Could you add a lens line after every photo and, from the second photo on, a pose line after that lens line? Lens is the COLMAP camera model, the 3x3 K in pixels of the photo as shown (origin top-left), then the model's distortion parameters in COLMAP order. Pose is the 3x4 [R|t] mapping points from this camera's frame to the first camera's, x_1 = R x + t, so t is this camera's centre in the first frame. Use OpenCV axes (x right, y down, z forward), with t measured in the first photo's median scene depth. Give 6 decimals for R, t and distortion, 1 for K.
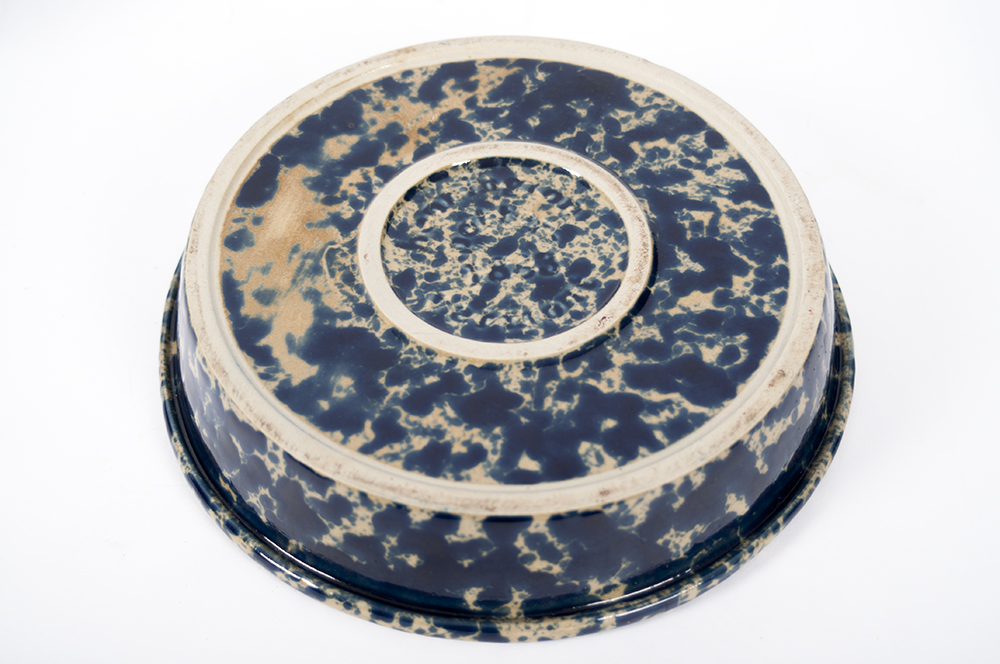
lens RADIAL K [[1642.0, 0, 500.0], [0, 1642.0, 332.0], [0, 0, 1]] dist [-0.182063, 0.029904]
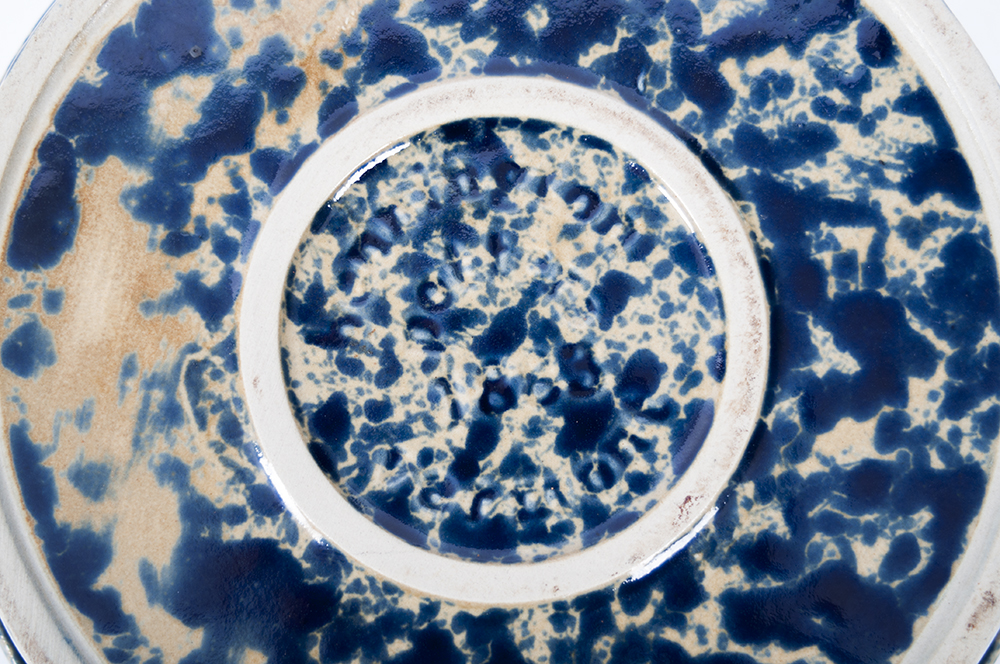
lens RADIAL K [[1642.0, 0, 500.0], [0, 1642.0, 332.0], [0, 0, 1]] dist [-0.182063, 0.029904]
pose [[0.997794, -0.065879, 0.008159, -0.002611], [0.049973, 0.826356, 0.560927, -0.364739], [-0.043696, -0.559282, 0.827825, 0.541485]]
